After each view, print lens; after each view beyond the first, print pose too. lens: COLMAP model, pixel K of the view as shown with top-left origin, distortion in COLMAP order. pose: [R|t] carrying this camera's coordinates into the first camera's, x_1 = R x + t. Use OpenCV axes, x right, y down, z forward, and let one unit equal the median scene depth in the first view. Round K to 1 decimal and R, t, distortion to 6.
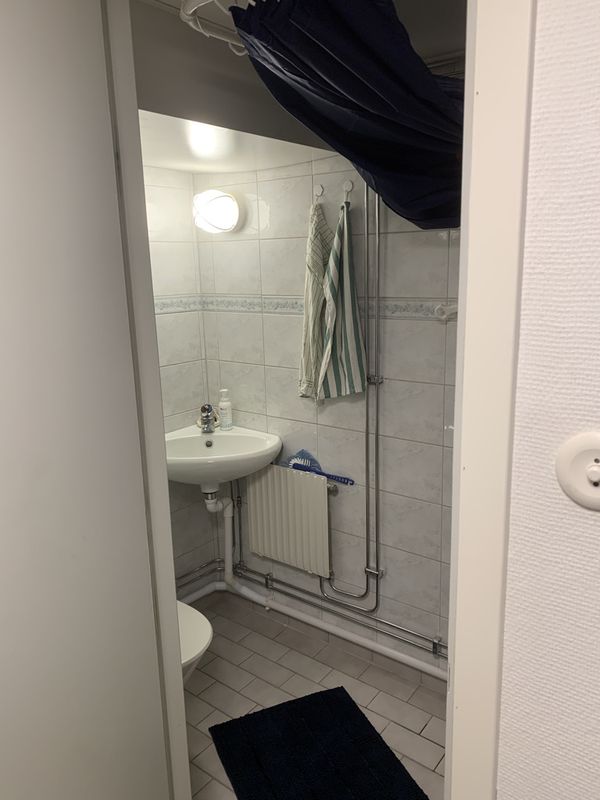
lens RADIAL K [[617.6, 0, 300.0], [0, 617.6, 400.0], [0, 0, 1]] dist [0.035392, -0.002888]
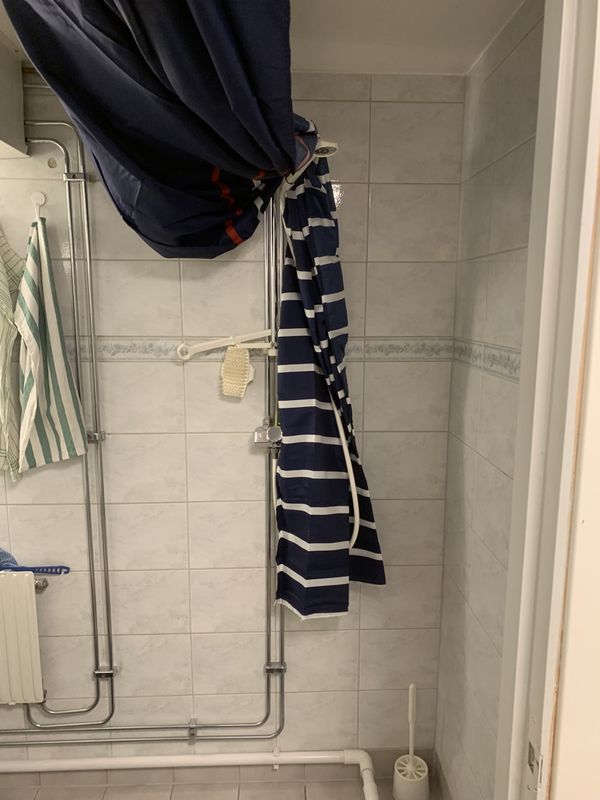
lens RADIAL K [[643.7, 0, 299.9], [0, 643.7, 410.0], [0, 0, 1]] dist [-0.004743, -0.006364]
pose [[0.738946, -0.087711, 0.668031, -0.230385], [0.118510, 0.992953, -0.000717, -0.033689], [-0.663261, 0.079698, 0.744133, 0.181826]]
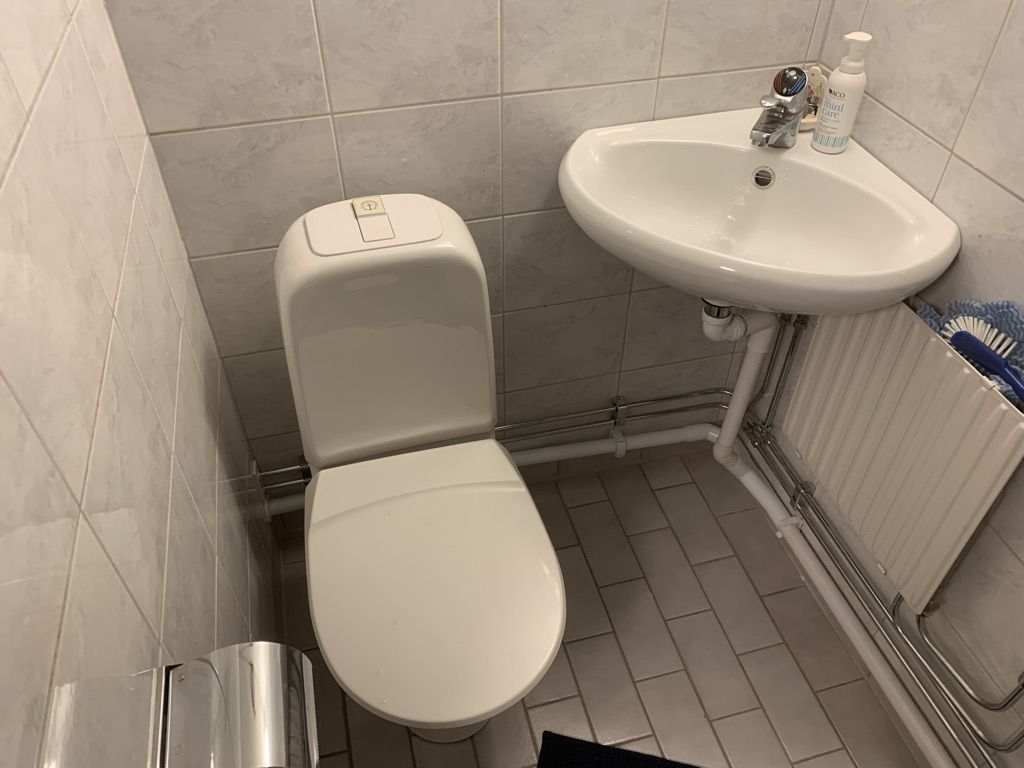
lens RADIAL K [[790.5, 0, 505.6], [0, 790.5, 382.9], [0, 0, 1]] dist [0.035392, -0.002888]
pose [[0.797369, 0.425039, -0.428422, -0.009365], [-0.143808, 0.823277, 0.549122, -0.082711], [0.586108, -0.376242, 0.717579, 0.564626]]
